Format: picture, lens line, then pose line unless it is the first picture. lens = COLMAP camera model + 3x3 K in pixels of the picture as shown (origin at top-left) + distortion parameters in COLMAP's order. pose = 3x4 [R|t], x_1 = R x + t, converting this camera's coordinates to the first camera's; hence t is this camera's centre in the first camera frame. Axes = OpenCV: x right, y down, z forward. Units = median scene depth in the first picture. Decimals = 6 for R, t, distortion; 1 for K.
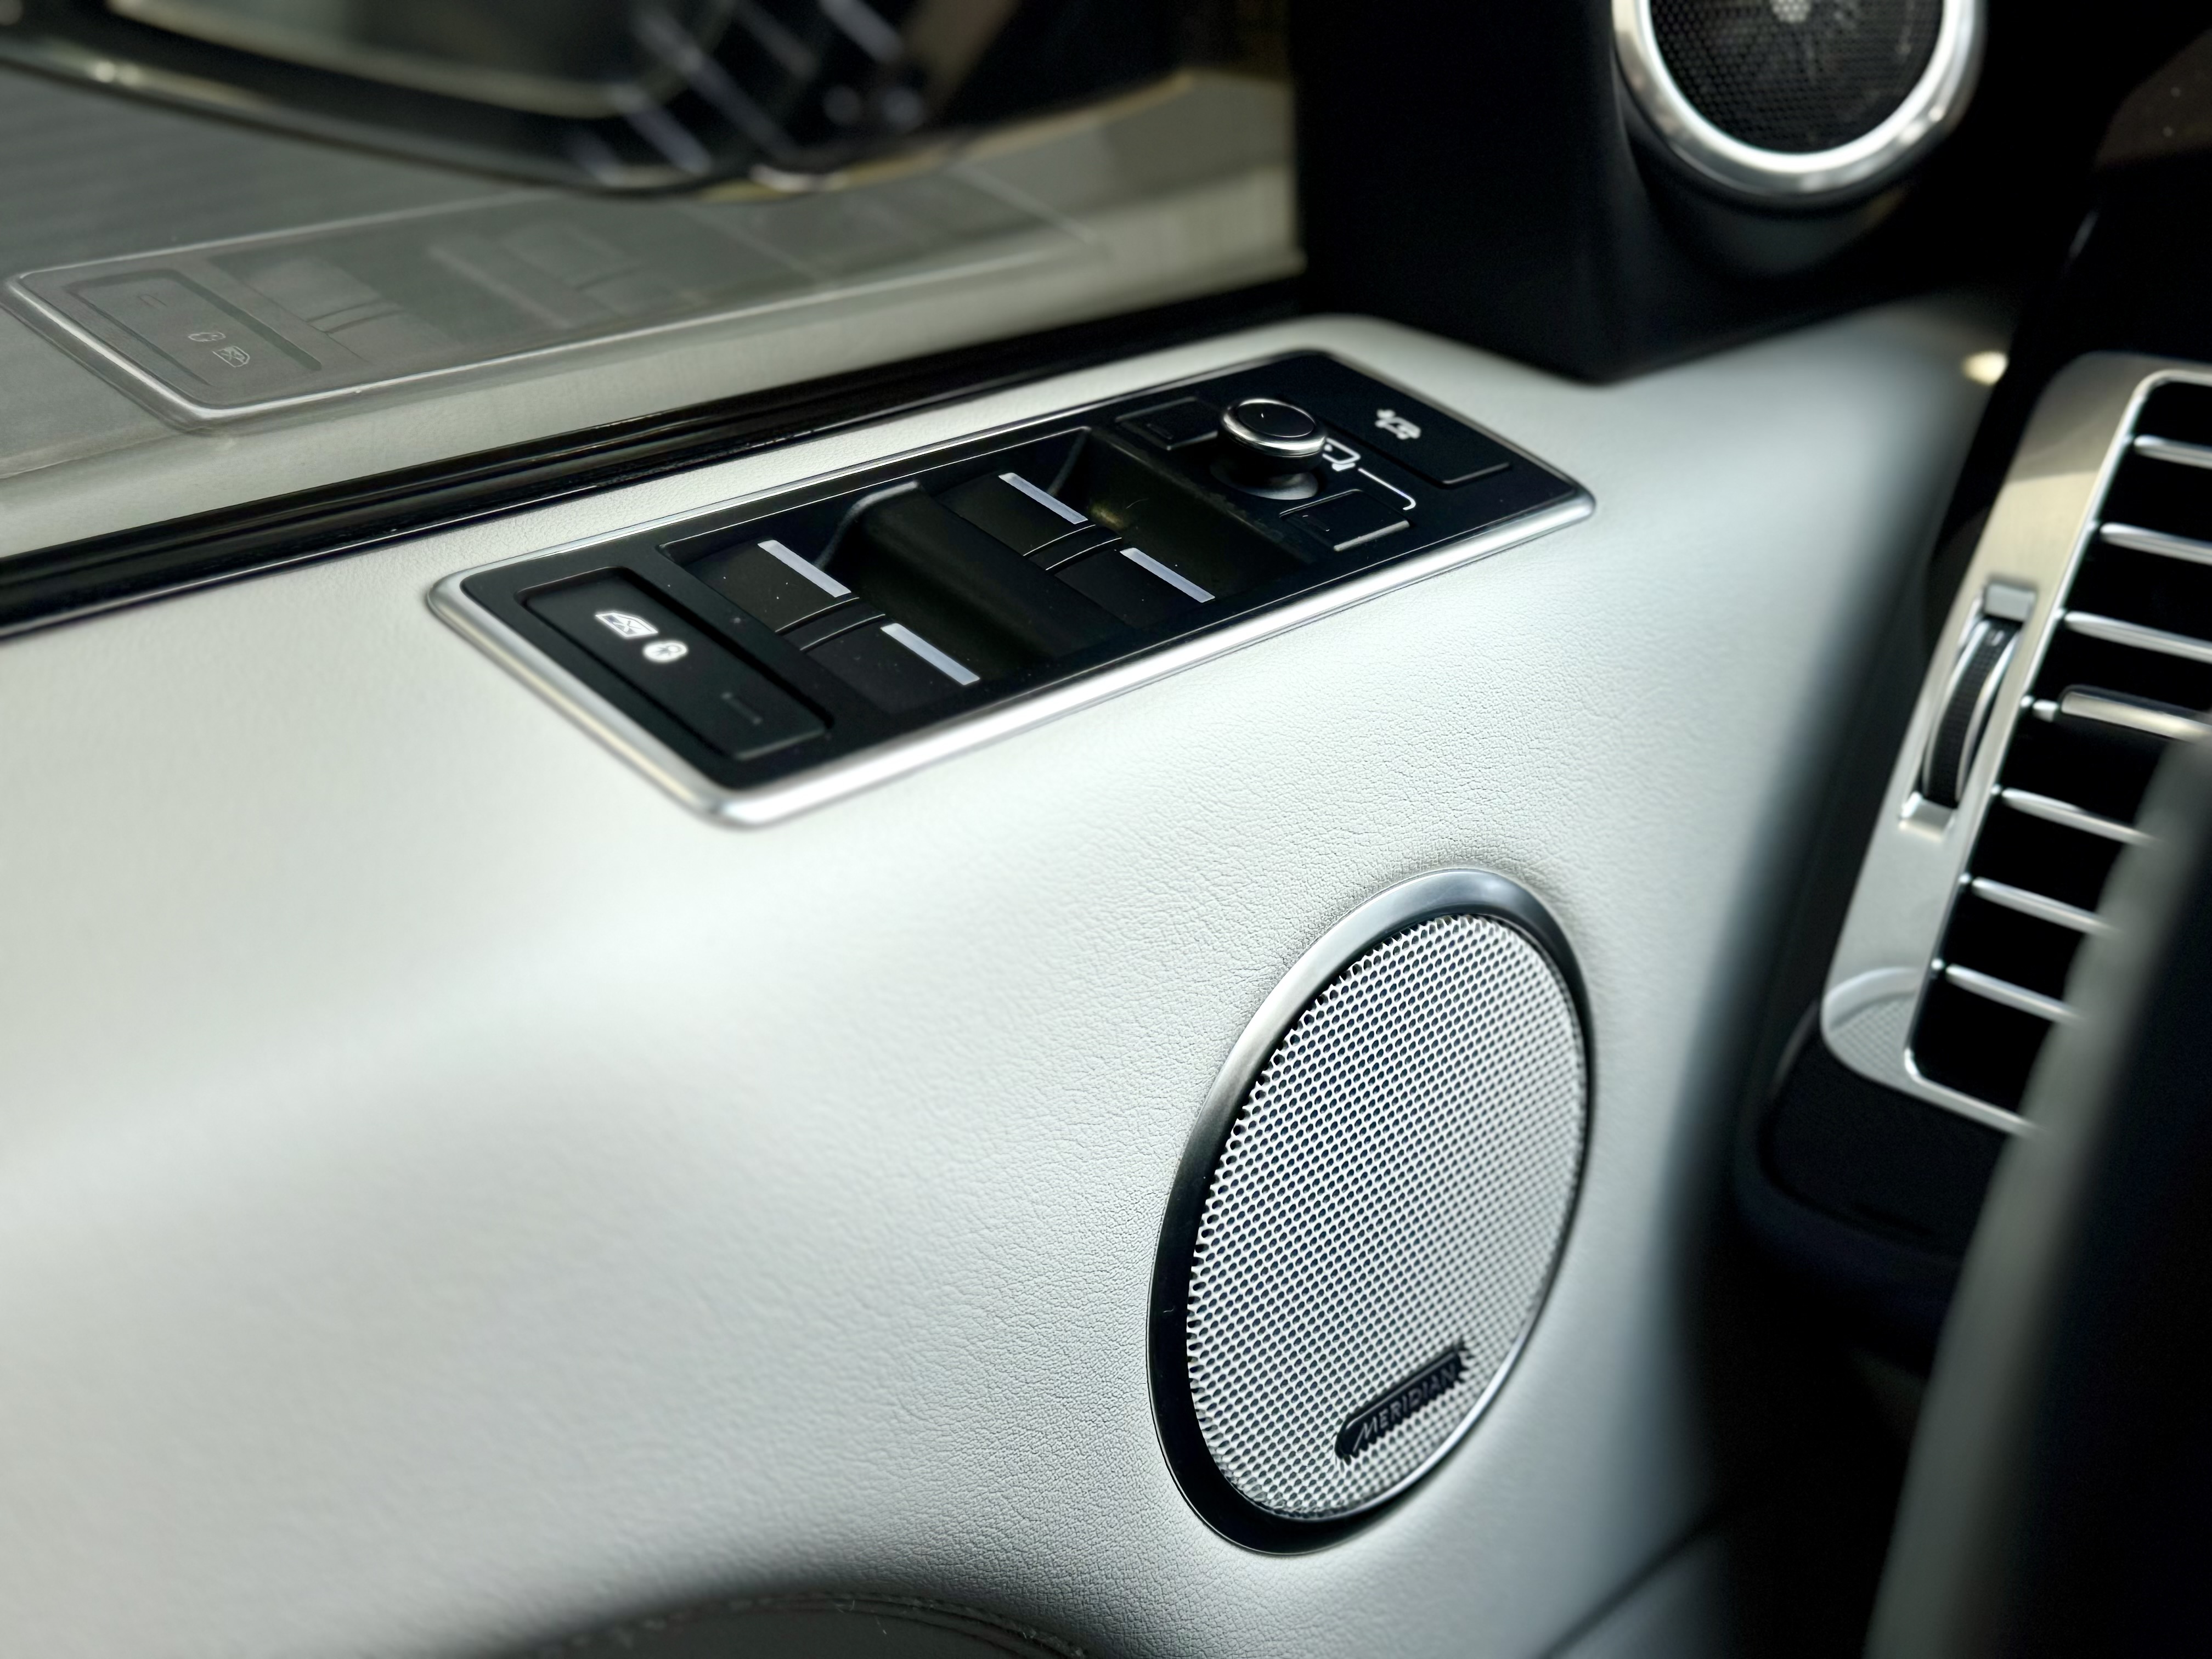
lens RADIAL K [[2678.2, 0, 1106.0], [0, 2678.2, 829.5], [0, 0, 1]] dist [-0.004166, -0.004949]
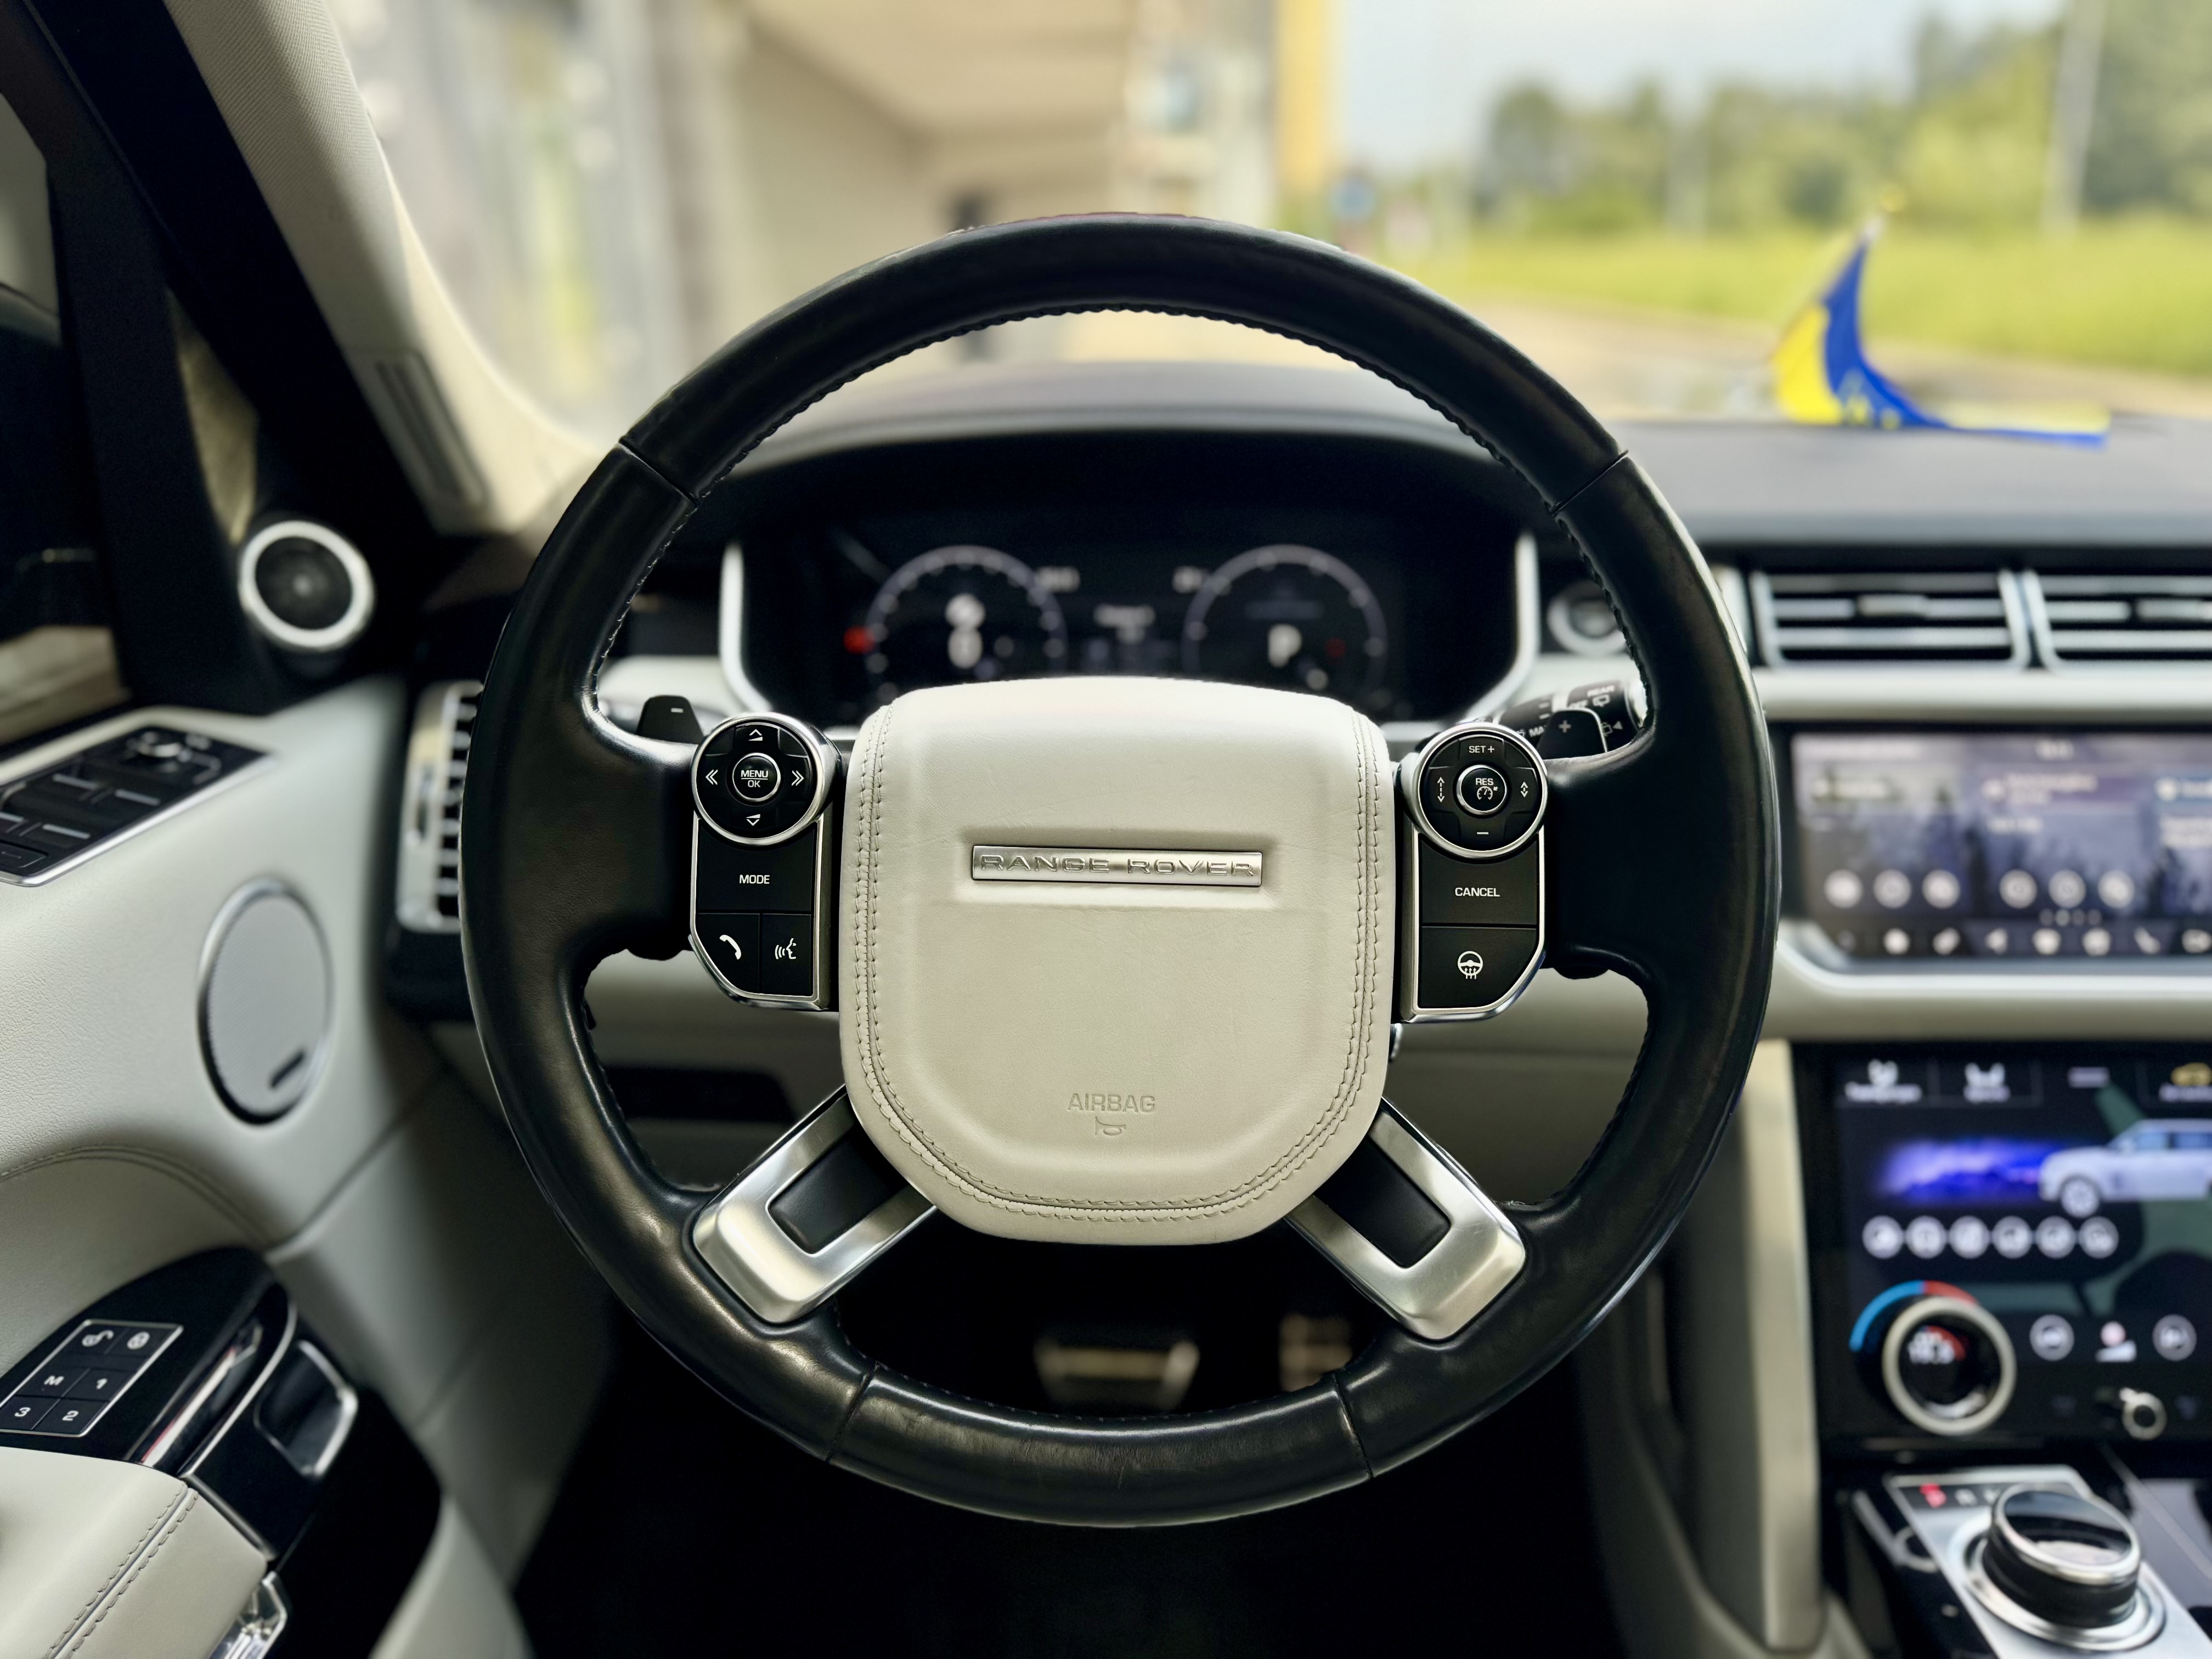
lens RADIAL K [[1504.8, 0, 1106.0], [0, 1504.8, 829.5], [0, 0, 1]] dist [0.102197, -0.172530]
pose [[0.714990, -0.193864, 0.671719, -0.315070], [0.269098, 0.963075, -0.008481, 0.217650], [-0.645272, 0.186822, 0.740758, -0.835910]]
